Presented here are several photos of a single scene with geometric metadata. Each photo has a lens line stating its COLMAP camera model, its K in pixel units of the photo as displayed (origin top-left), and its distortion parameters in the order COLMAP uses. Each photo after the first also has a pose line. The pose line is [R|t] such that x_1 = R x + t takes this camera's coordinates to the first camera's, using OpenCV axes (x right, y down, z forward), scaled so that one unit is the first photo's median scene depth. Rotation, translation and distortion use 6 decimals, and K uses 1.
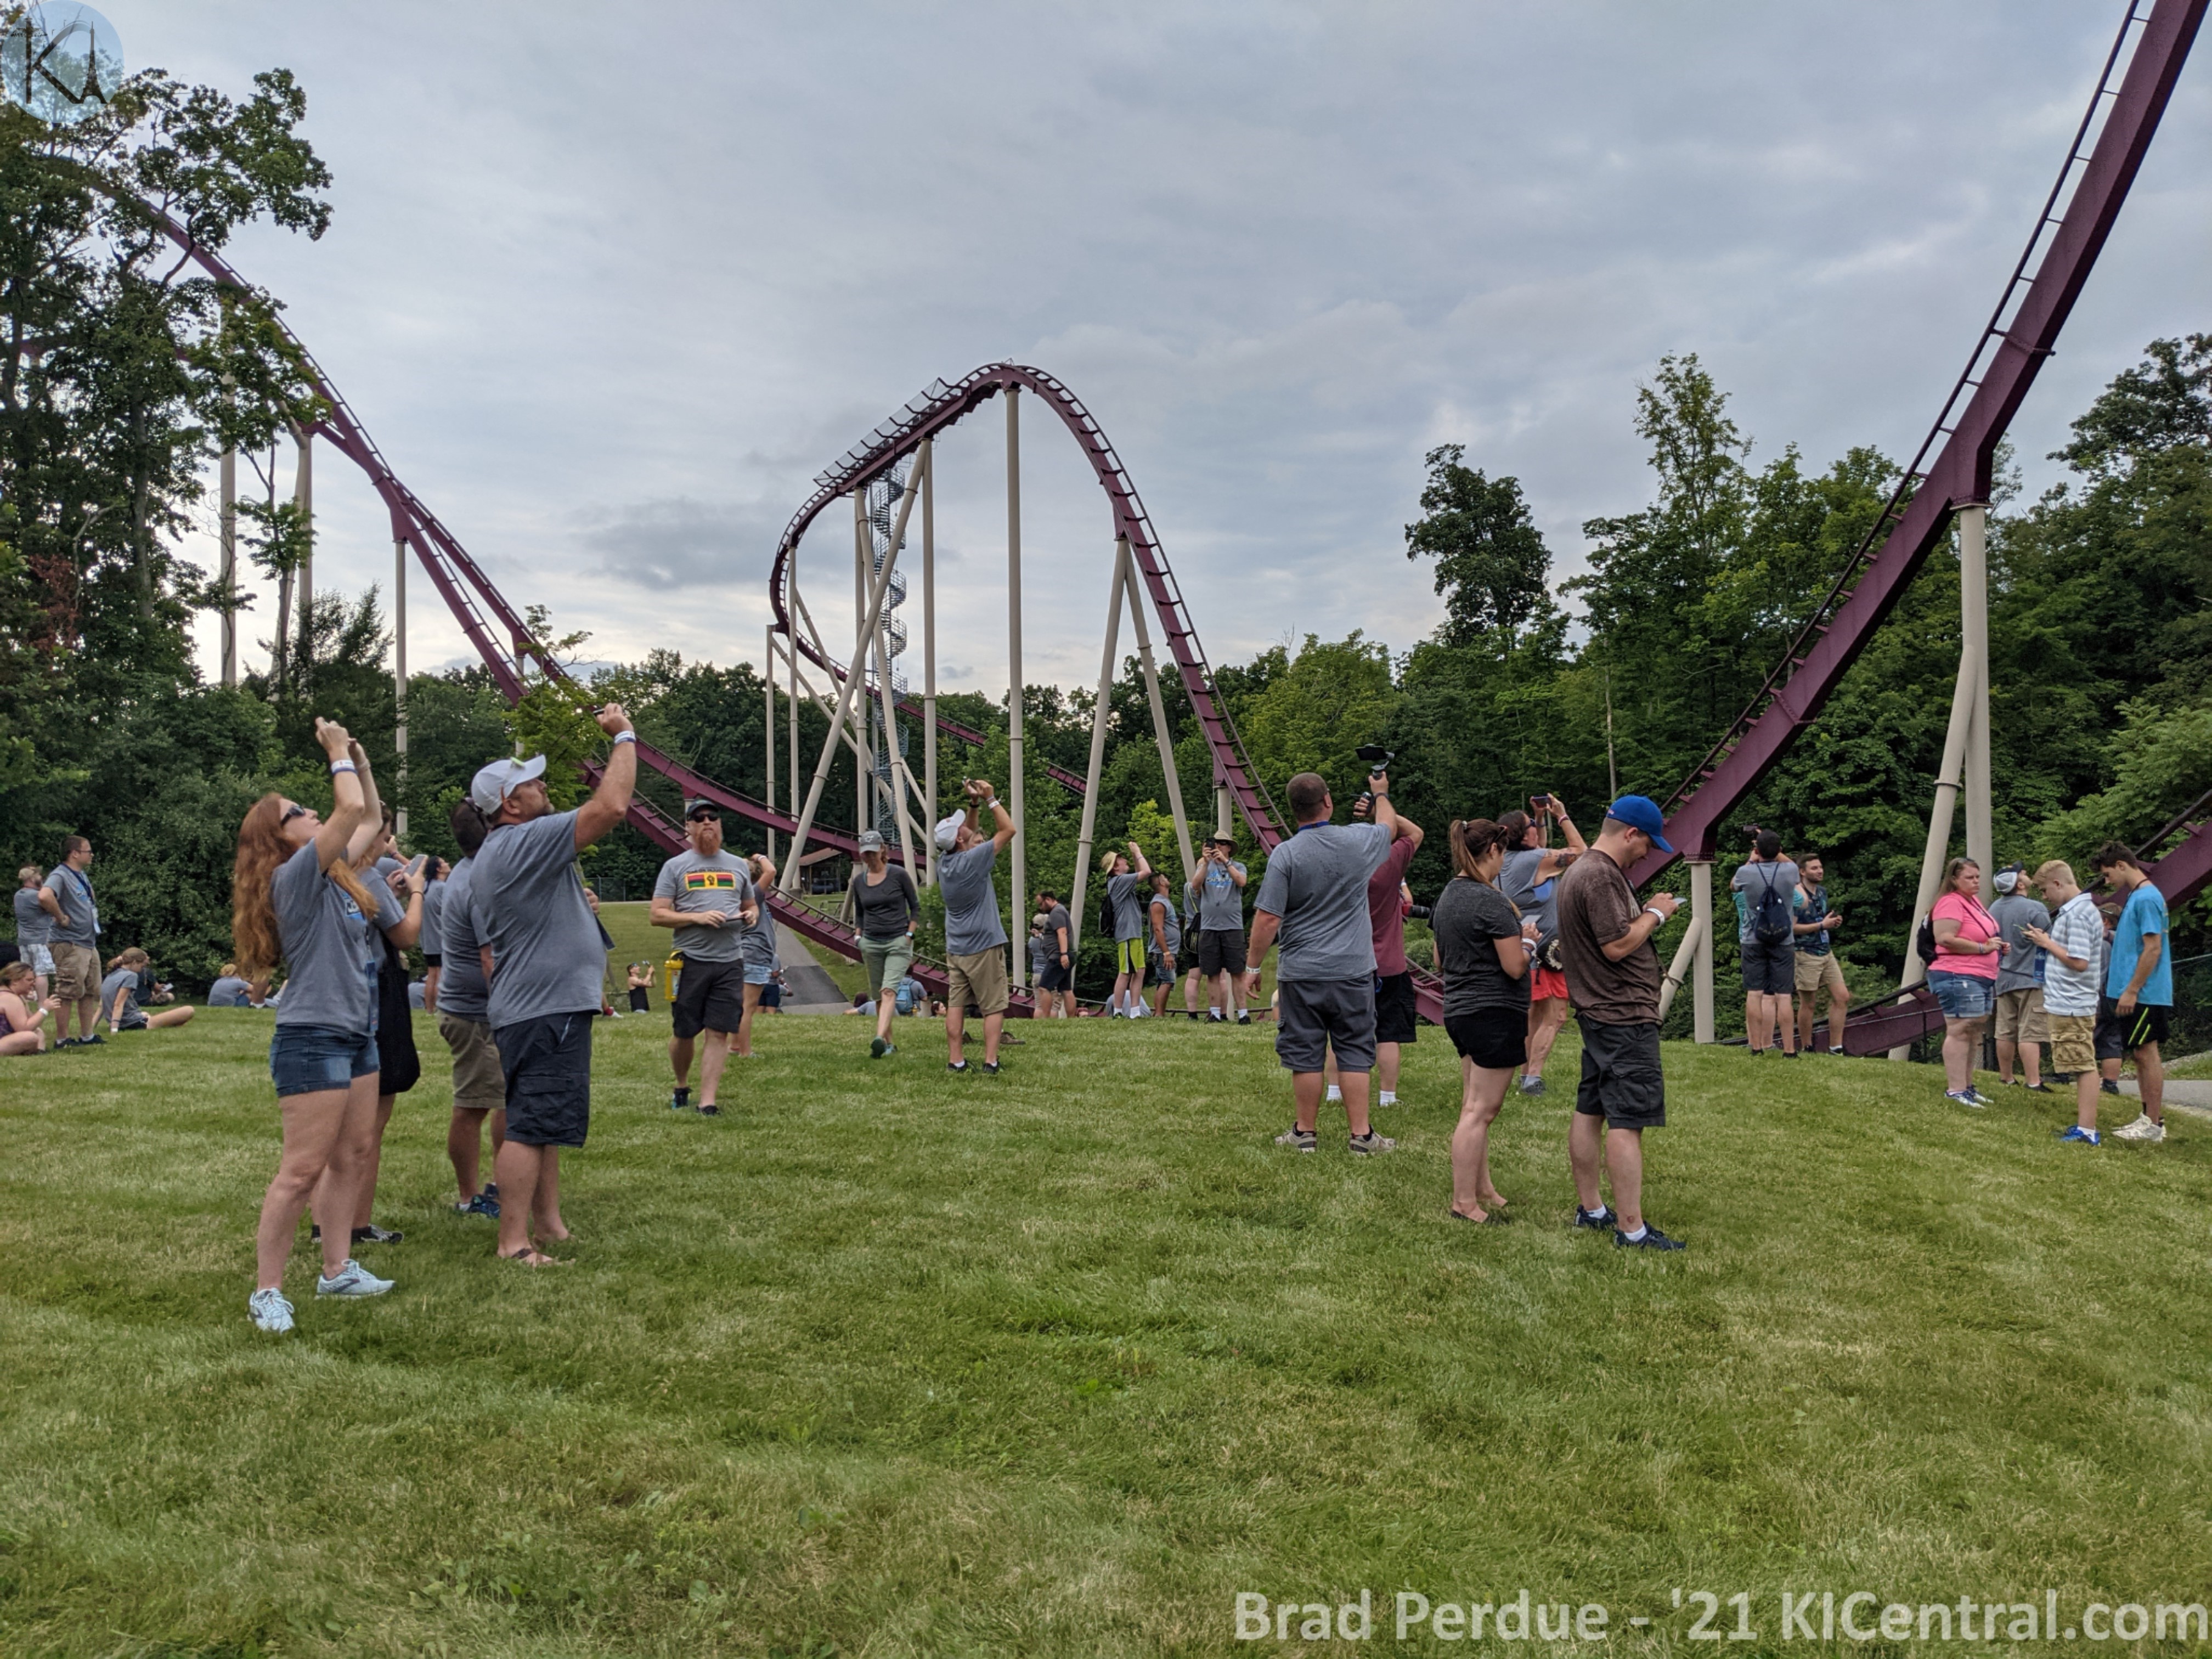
lens RADIAL K [[1903.6, 0, 1106.0], [0, 1903.6, 829.5], [0, 0, 1]] dist [0.132483, -0.303727]
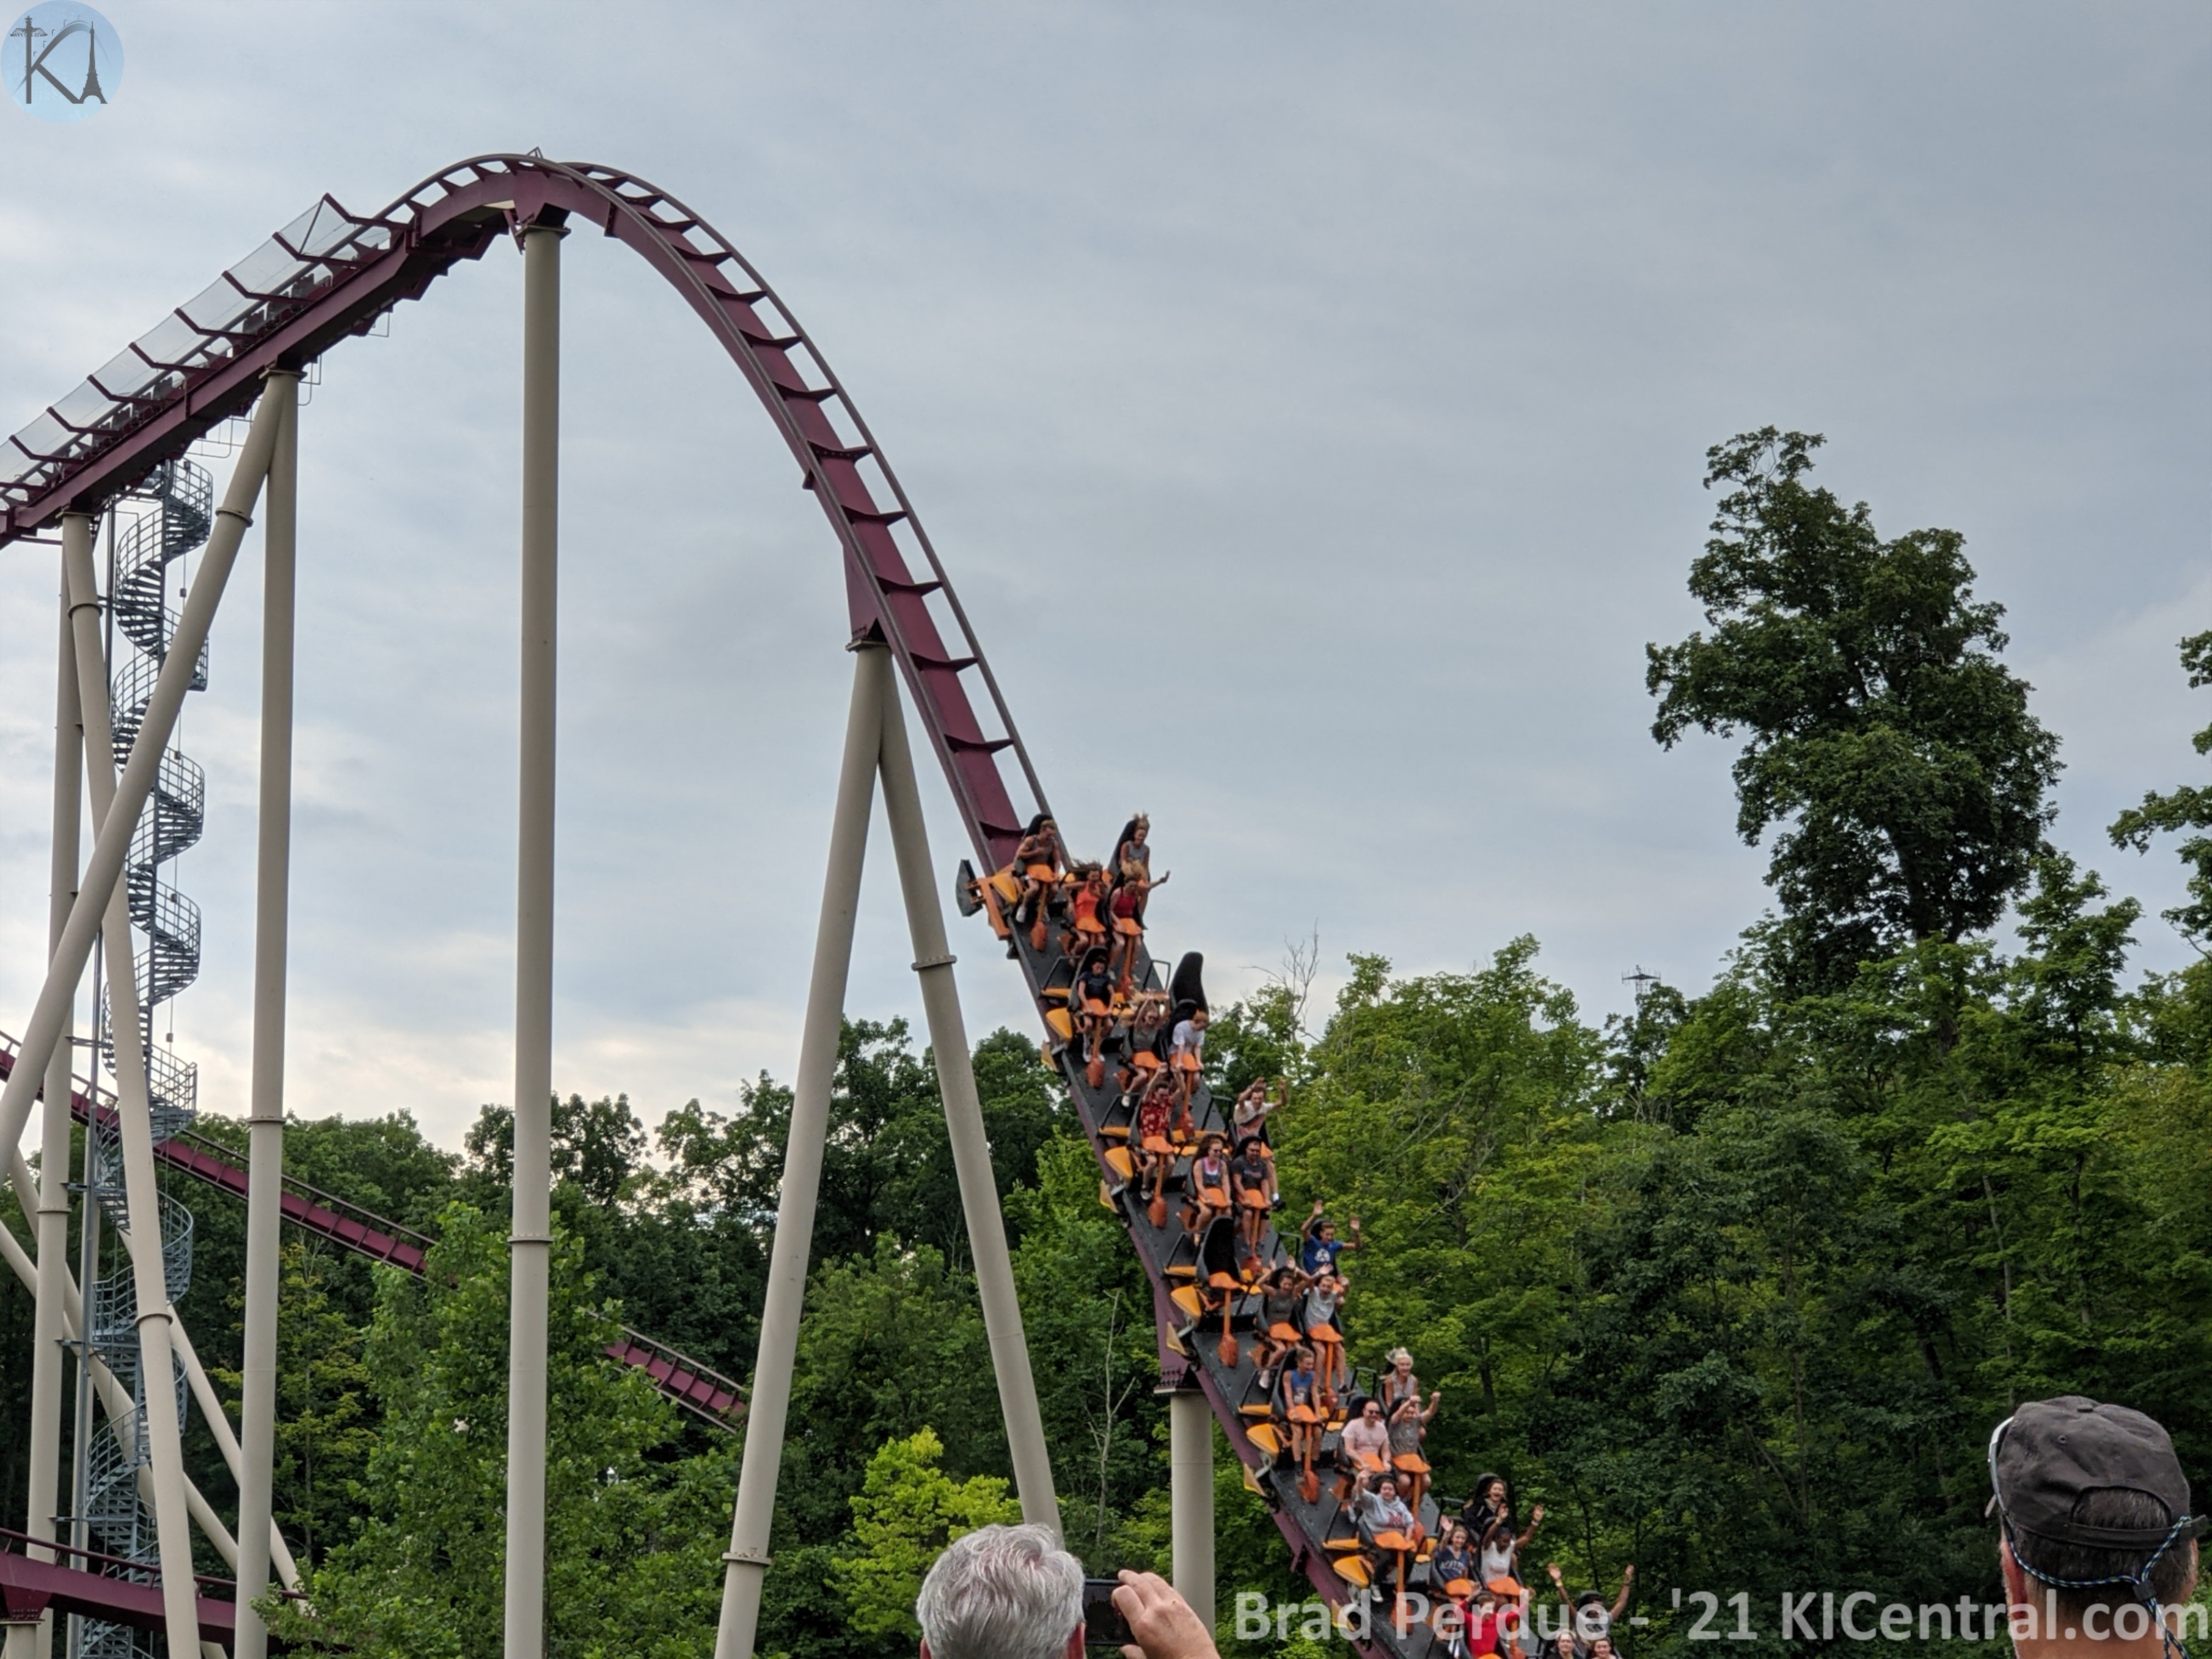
lens RADIAL K [[4826.8, 0, 1080.9], [0, 4826.8, 731.1], [0, 0, 1]] dist [0.215008, -0.287313]
pose [[0.996763, 0.018764, 0.078179, -0.017682], [-0.006120, 0.987272, -0.158923, -0.001578], [-0.080166, 0.157930, 0.984191, 0.136110]]
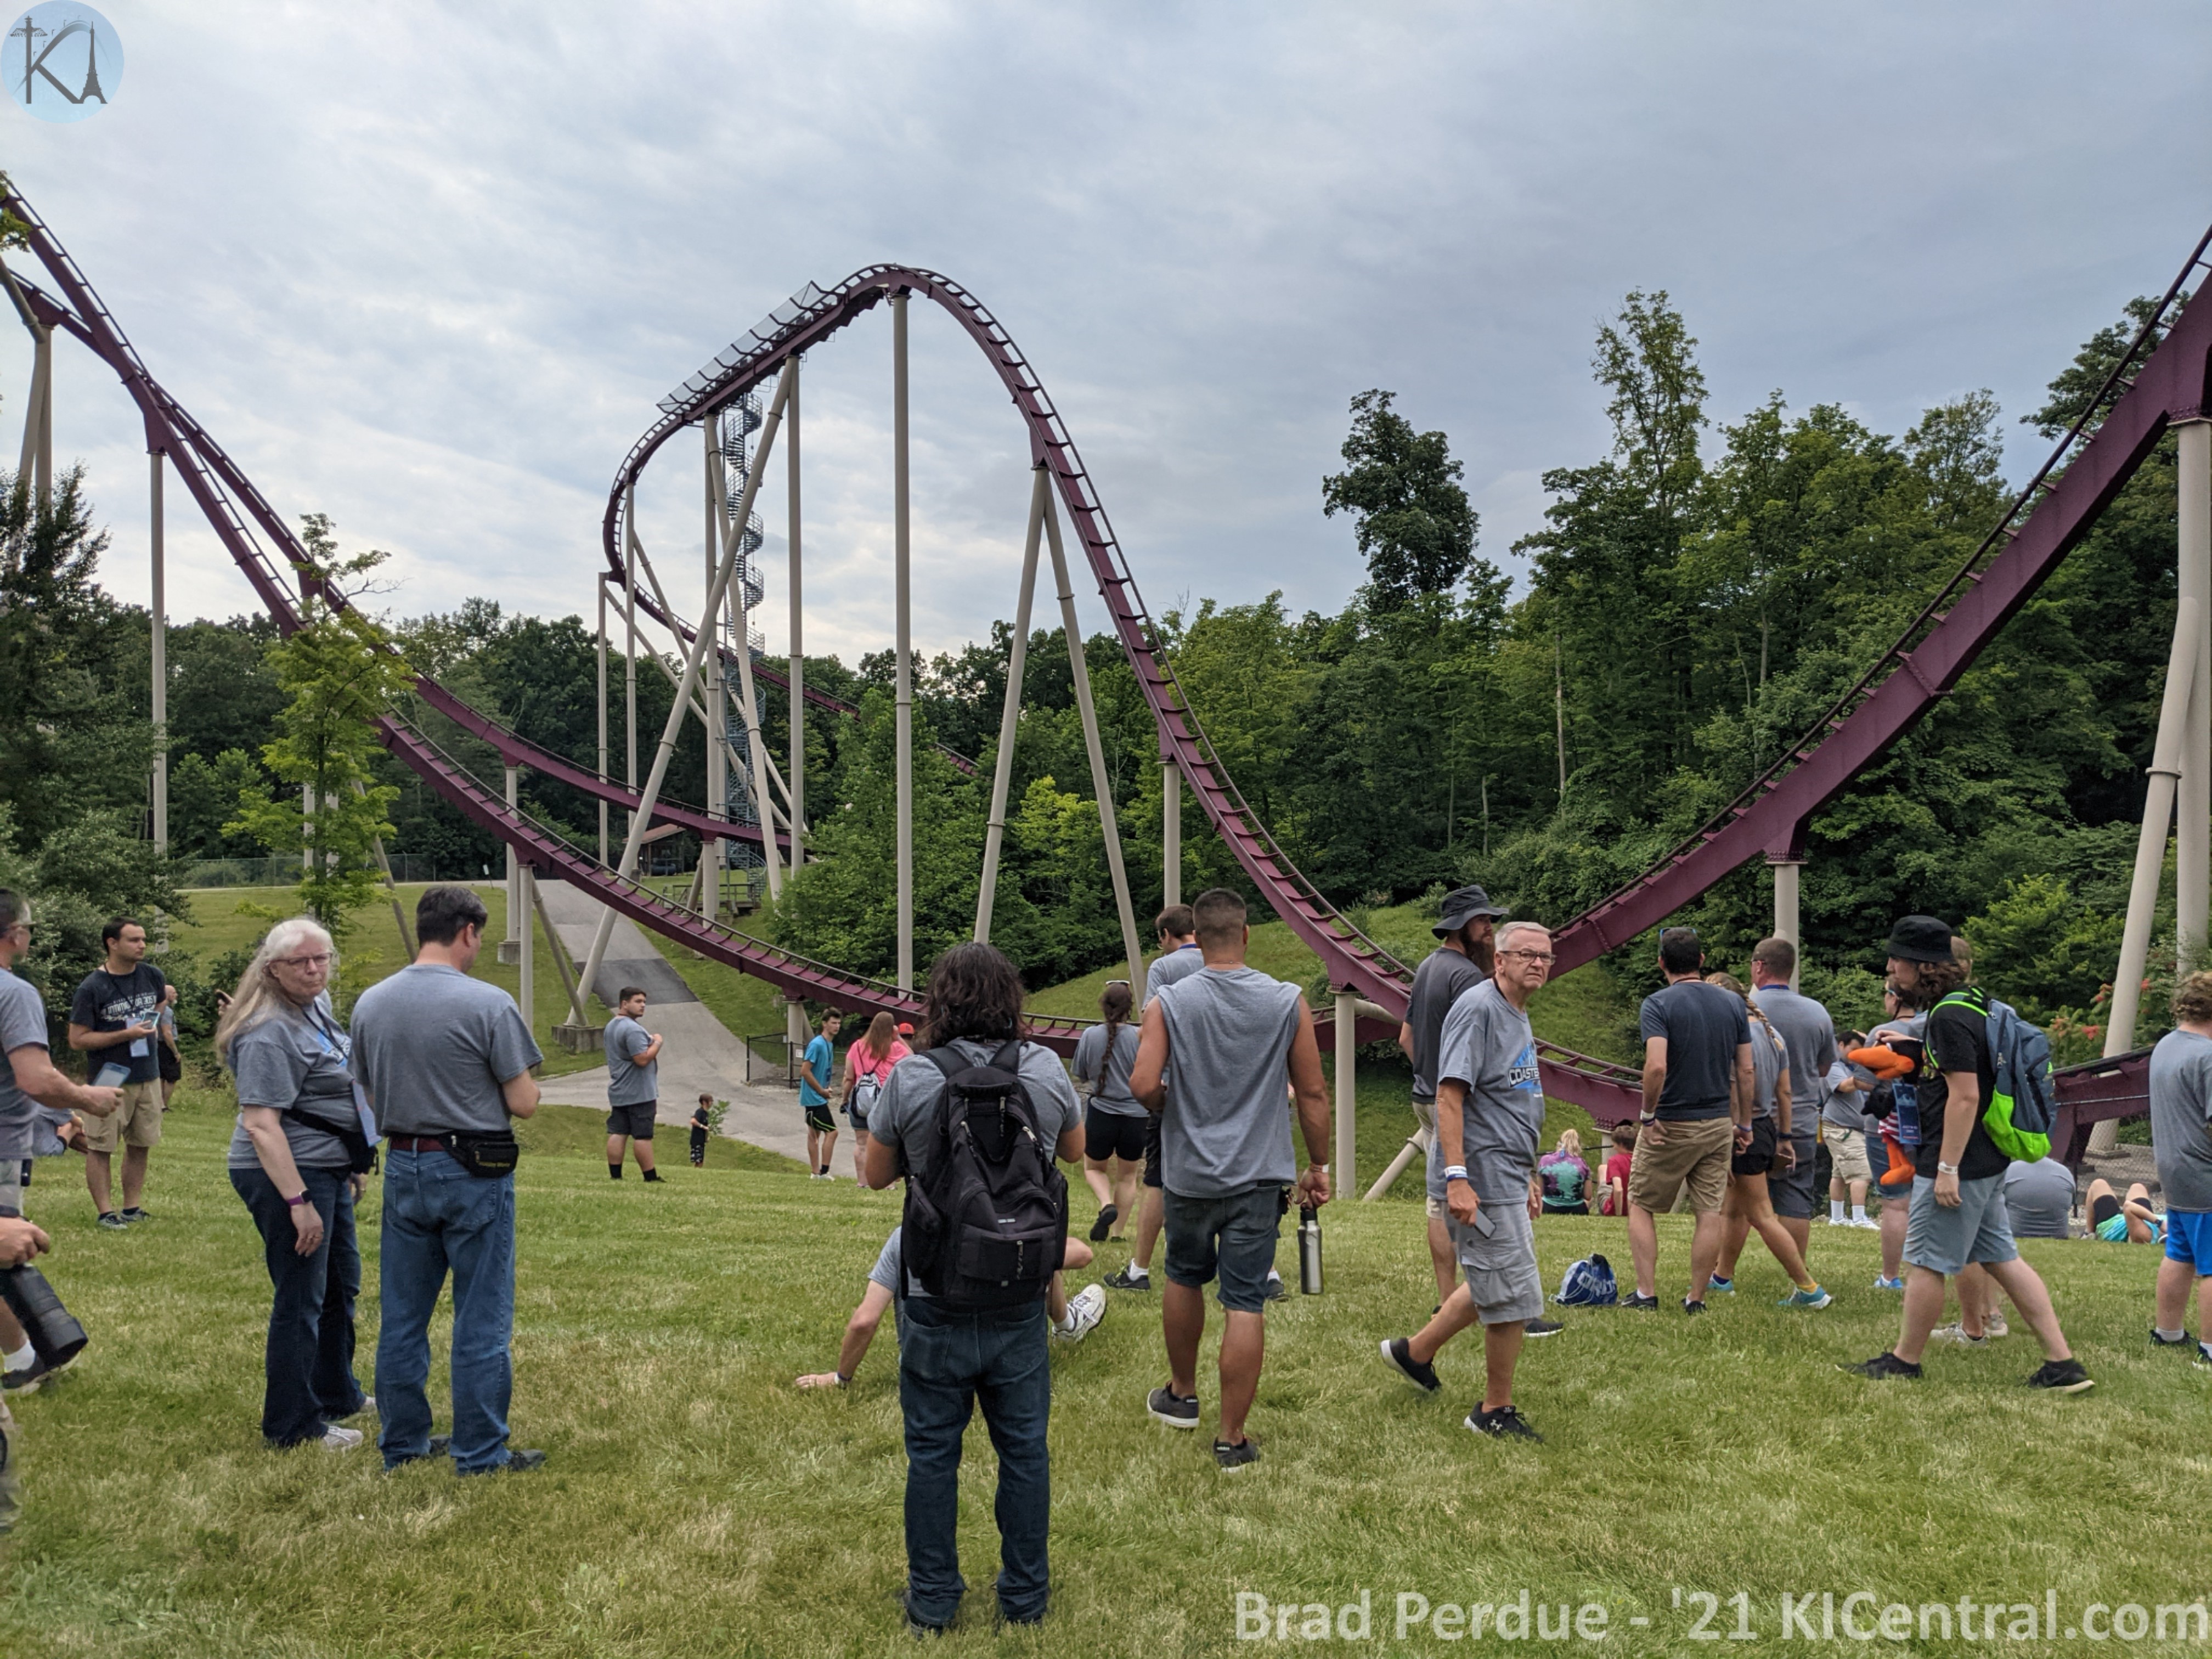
lens RADIAL K [[1724.0, 0, 1095.7], [0, 1724.0, 864.5], [0, 0, 1]] dist [0.065159, -0.103943]
pose [[0.993329, 0.008905, 0.114966, -0.045869], [-0.013049, 0.999290, 0.035342, -0.002999], [-0.114570, -0.036607, 0.992740, 0.194274]]
